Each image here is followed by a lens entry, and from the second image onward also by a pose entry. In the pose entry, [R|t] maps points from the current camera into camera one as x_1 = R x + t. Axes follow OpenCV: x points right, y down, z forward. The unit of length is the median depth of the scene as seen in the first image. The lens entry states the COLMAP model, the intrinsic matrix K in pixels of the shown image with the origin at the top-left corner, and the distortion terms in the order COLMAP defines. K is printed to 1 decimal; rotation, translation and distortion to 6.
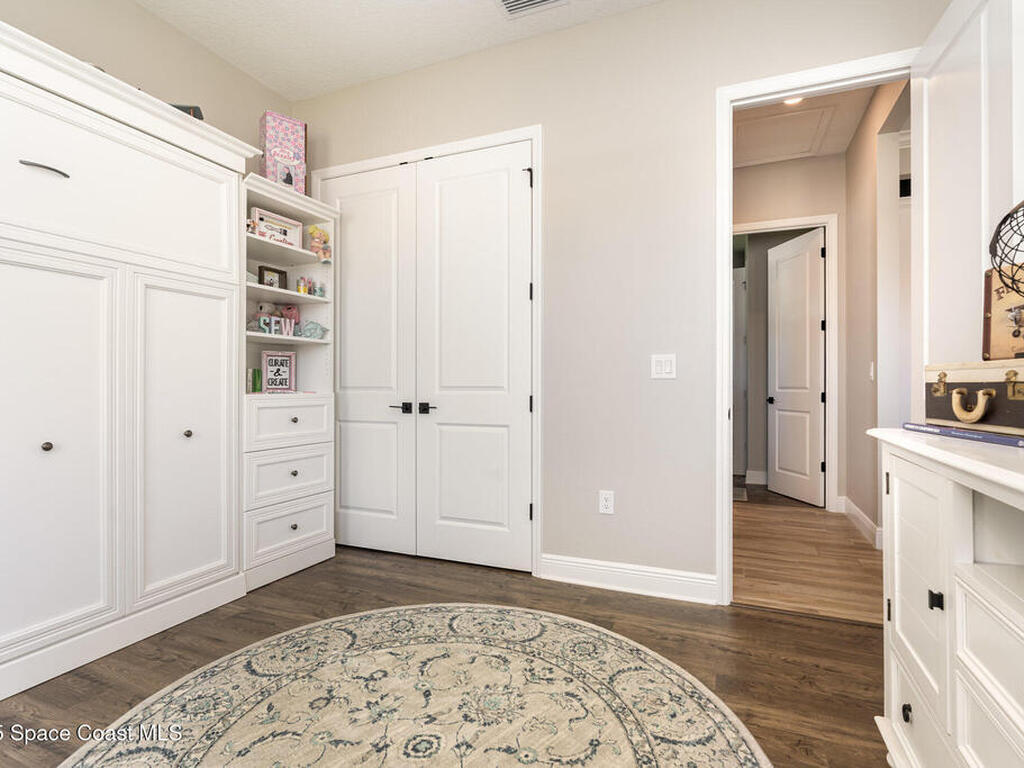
lens RADIAL K [[510.3, 0, 518.9], [0, 510.3, 385.3], [0, 0, 1]] dist [-0.006657, 0.002411]
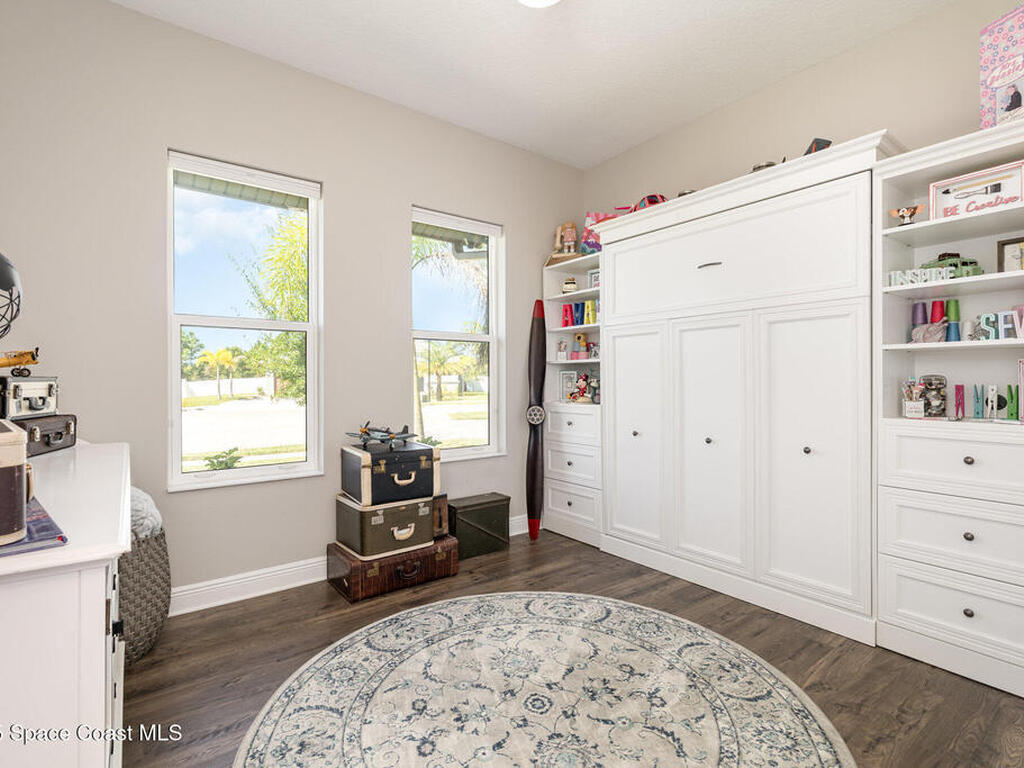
lens RADIAL K [[510.3, 0, 522.0], [0, 510.3, 379.9], [0, 0, 1]] dist [-0.006657, 0.002411]
pose [[-0.488665, 0.002040, -0.872469, 0.599941], [0.003103, 0.999995, 0.000600, -0.057921], [0.872466, -0.002414, -0.488669, 1.027497]]
